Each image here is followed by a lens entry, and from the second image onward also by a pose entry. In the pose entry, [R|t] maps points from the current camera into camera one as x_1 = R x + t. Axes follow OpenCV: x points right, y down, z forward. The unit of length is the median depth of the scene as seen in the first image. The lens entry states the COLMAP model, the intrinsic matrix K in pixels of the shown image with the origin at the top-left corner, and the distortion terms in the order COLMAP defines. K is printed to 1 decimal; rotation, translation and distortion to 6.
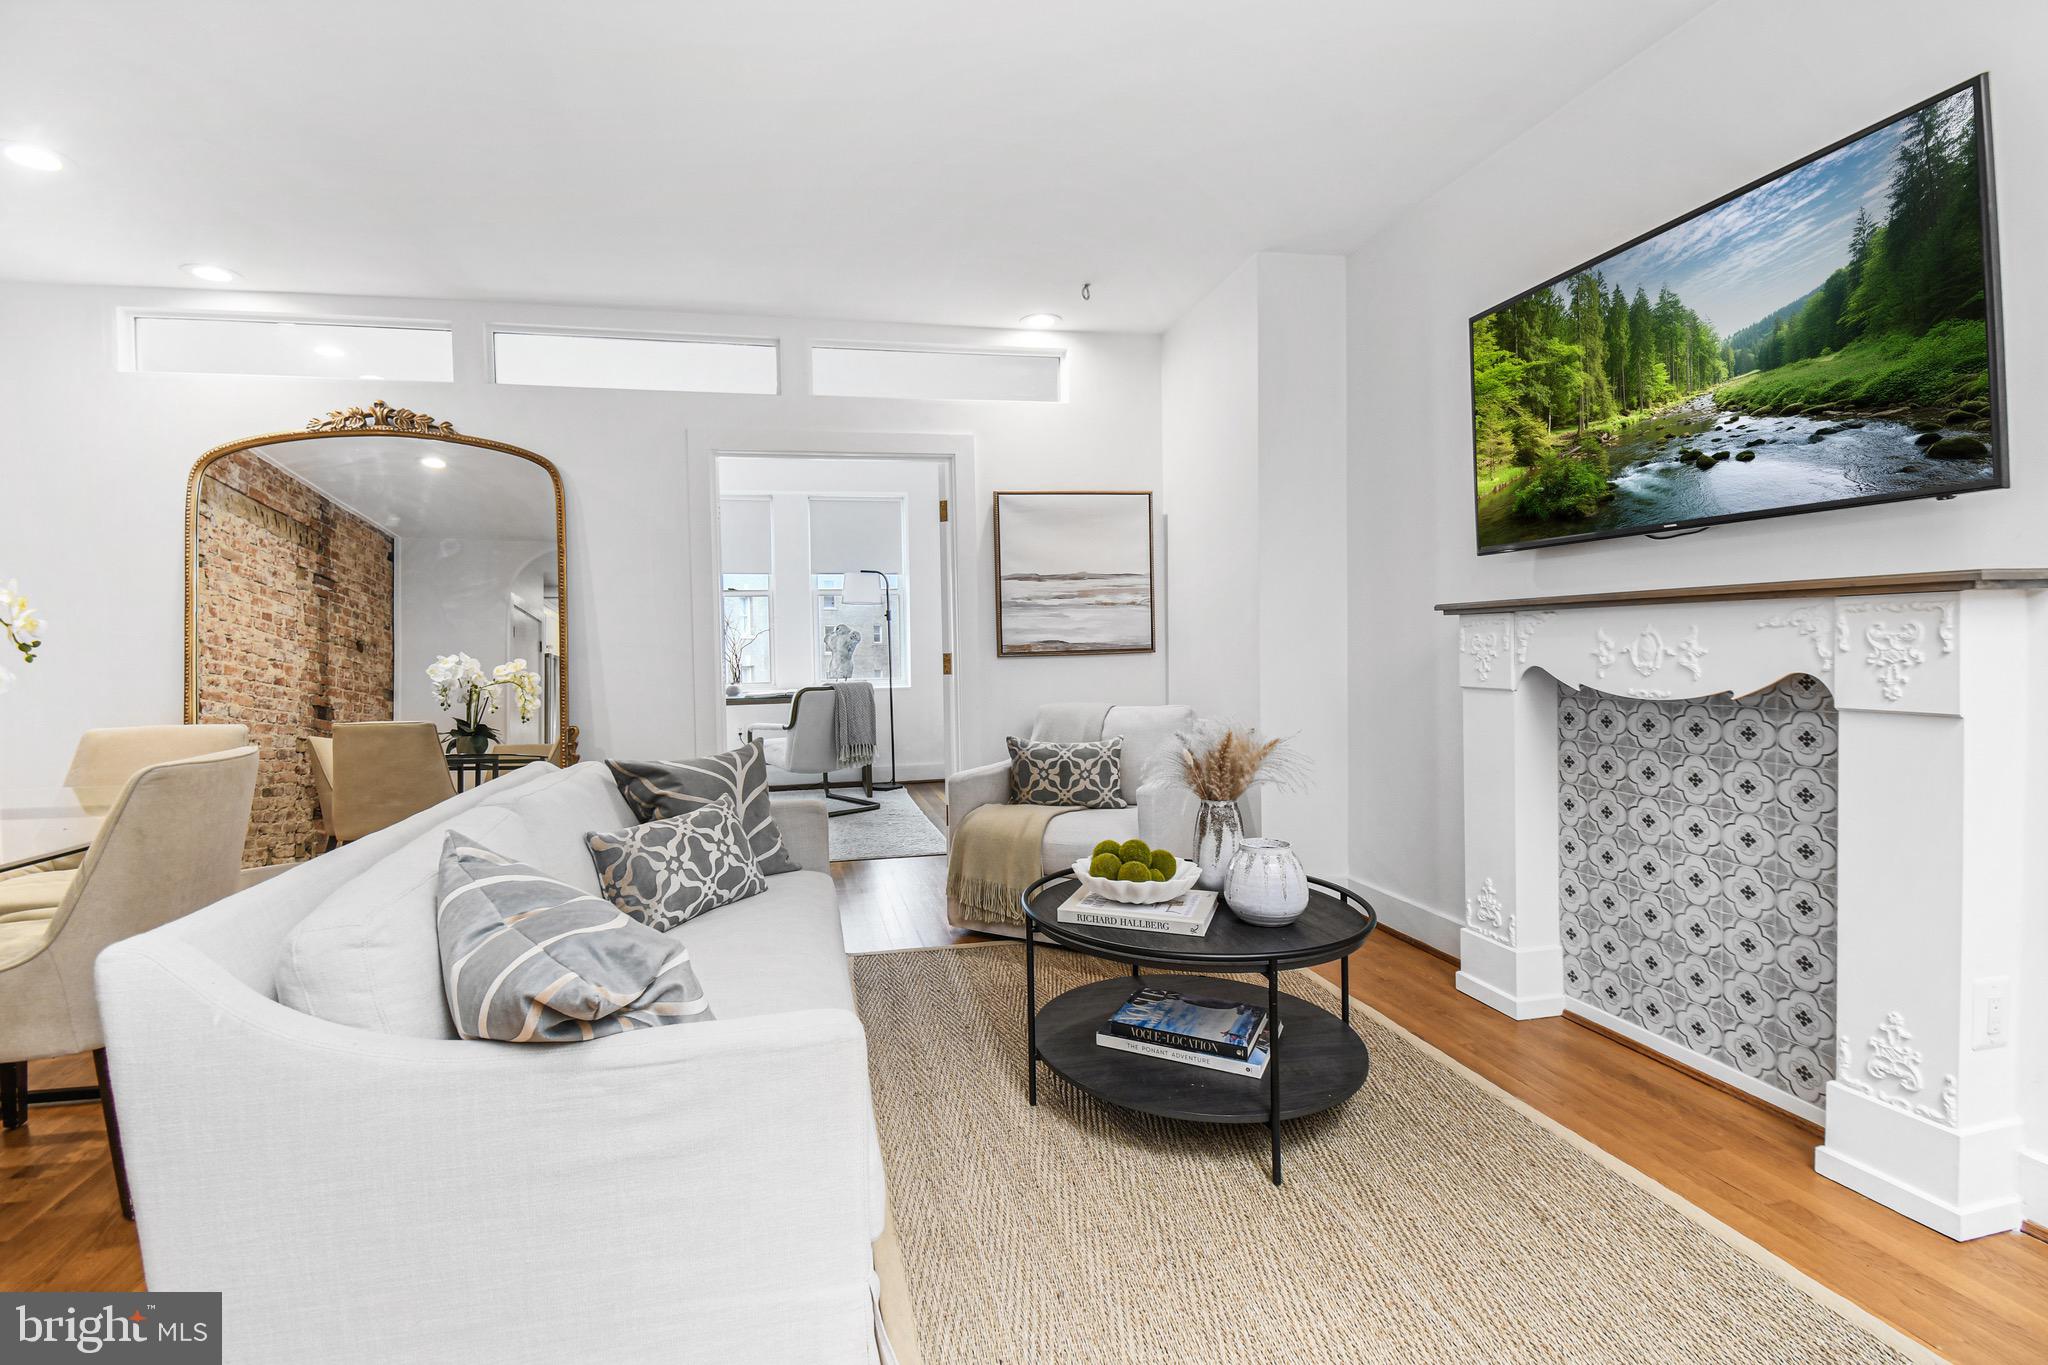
lens RADIAL K [[922.4, 0, 989.5], [0, 922.4, 676.7], [0, 0, 1]] dist [0.011381, -0.015175]
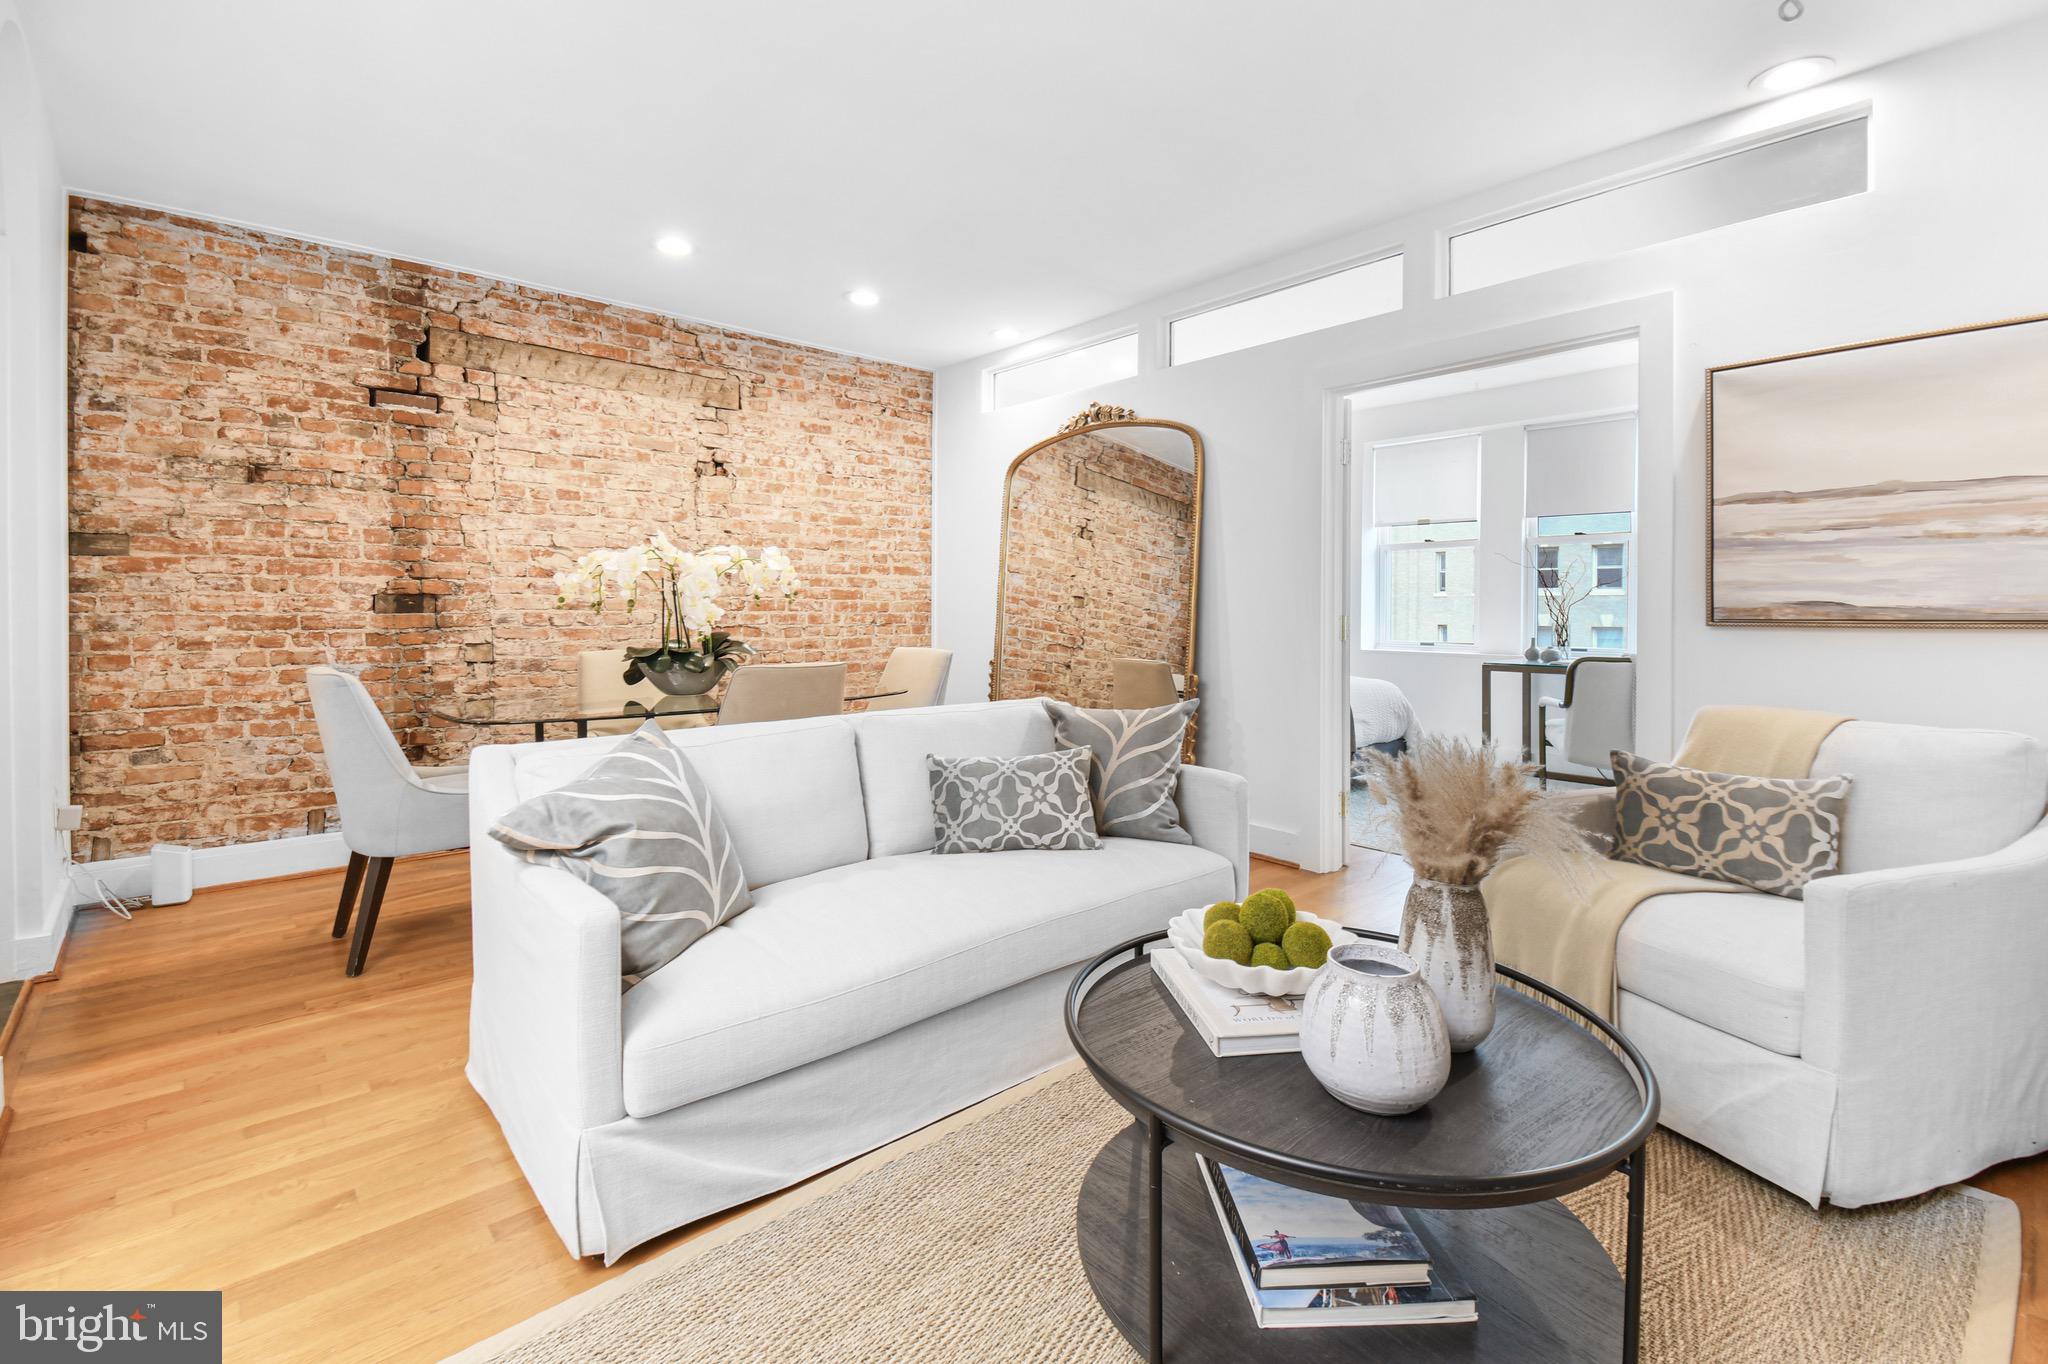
lens RADIAL K [[922.4, 0, 1010.4], [0, 922.4, 632.0], [0, 0, 1]] dist [0.011381, -0.015175]
pose [[0.476585, 0.045876, -0.877931, 0.361301], [-0.040814, 0.998715, 0.030032, -0.017279], [0.878181, 0.021519, 0.477845, 0.275274]]
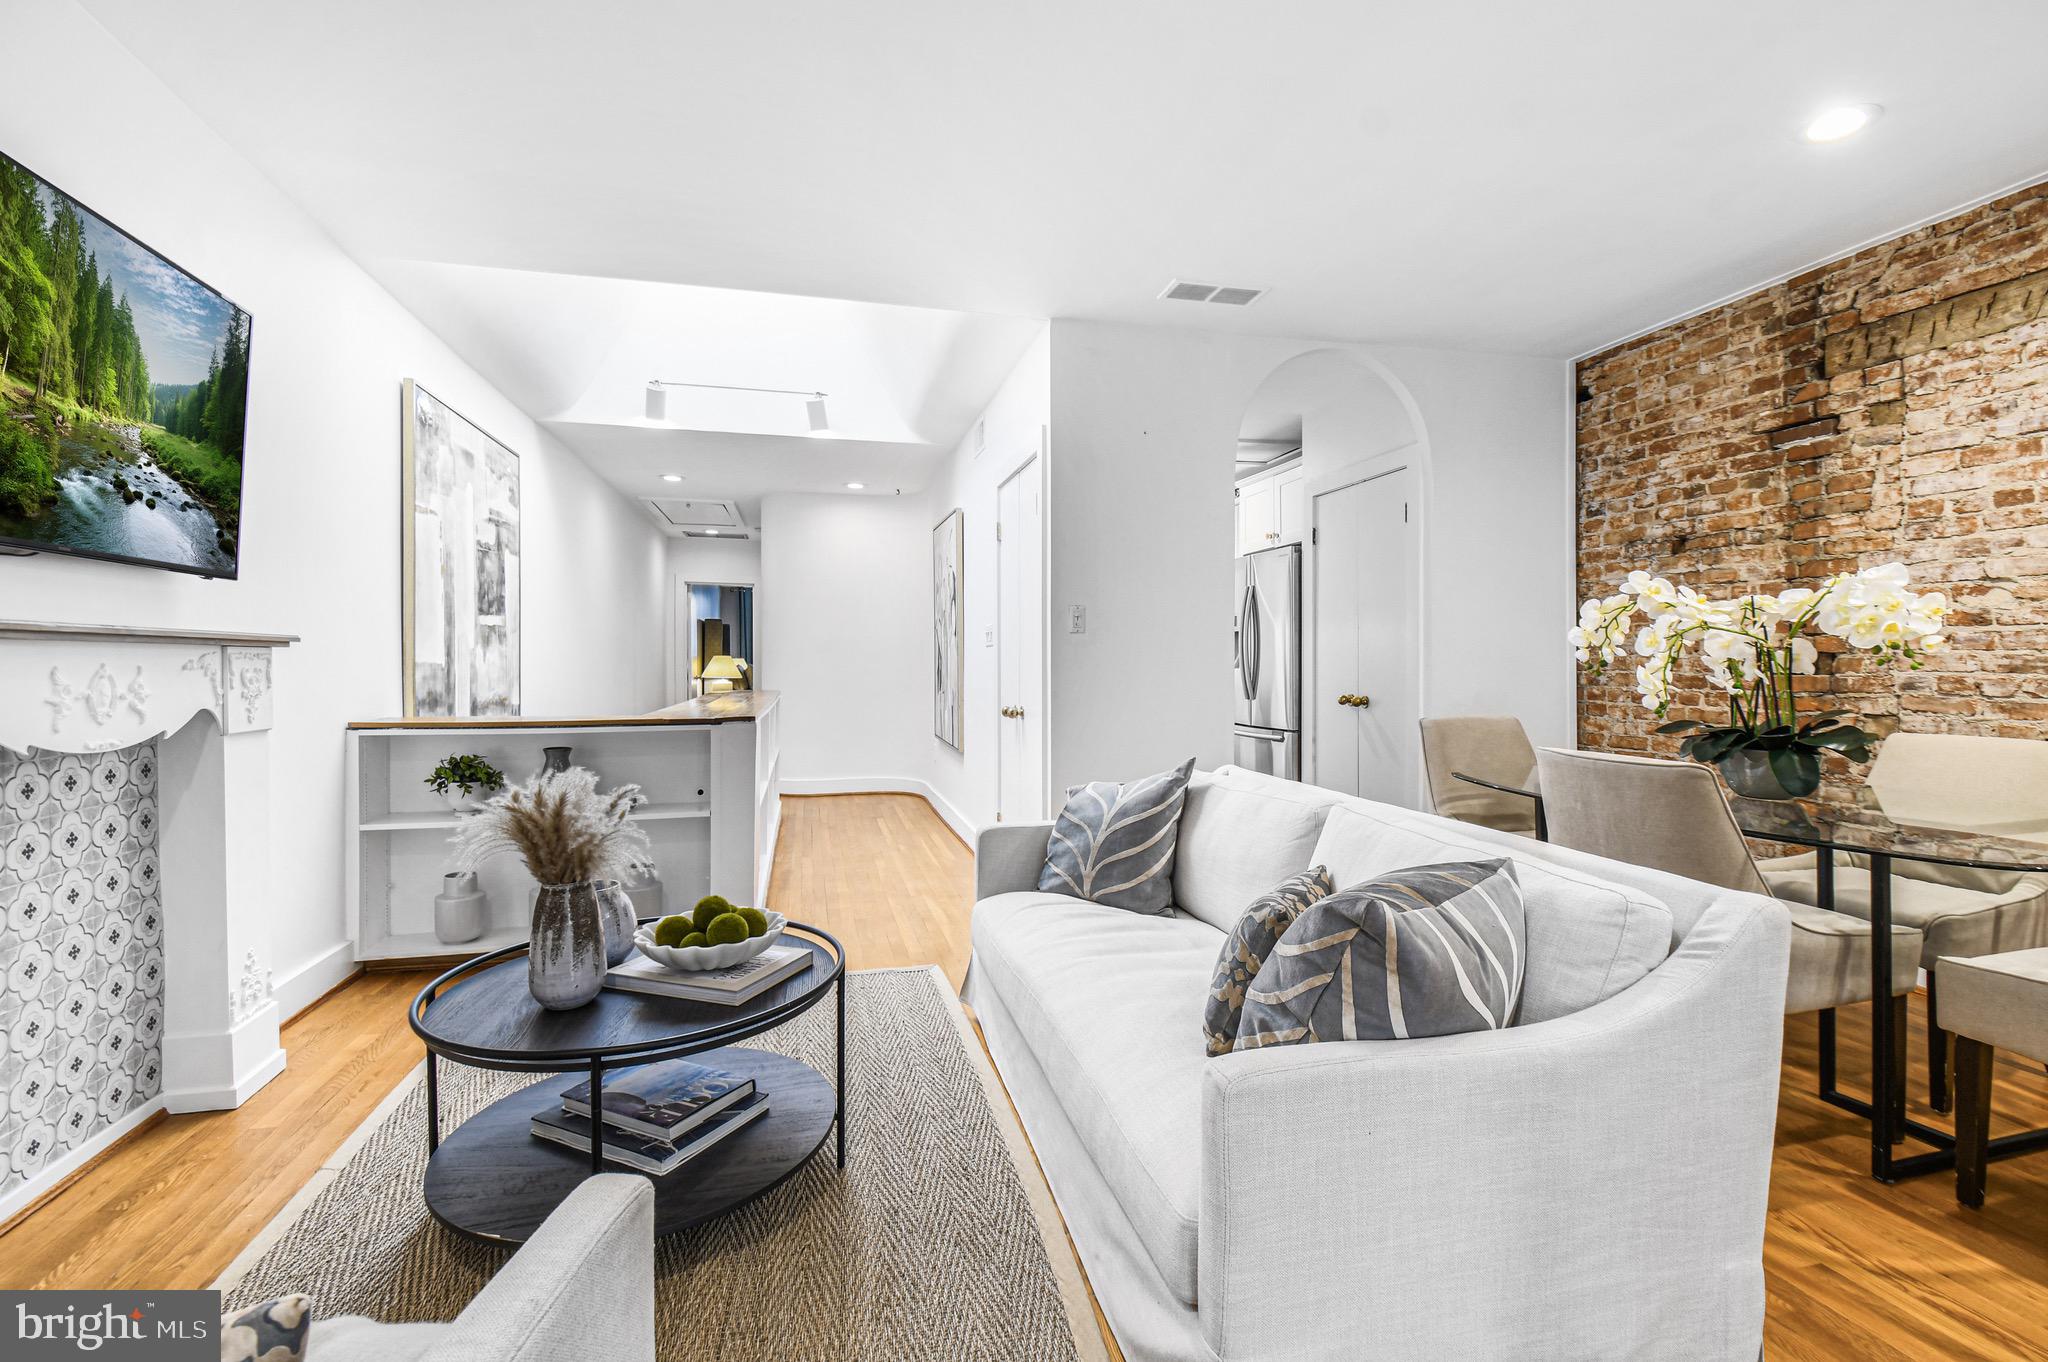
lens RADIAL K [[922.4, 0, 1074.7], [0, 922.4, 671.6], [0, 0, 1]] dist [0.011381, -0.015175]
pose [[-0.998500, 0.021886, -0.050196, -0.075965], [0.019653, 0.998814, 0.044552, -0.035643], [0.051111, 0.043498, -0.997745, 0.985102]]
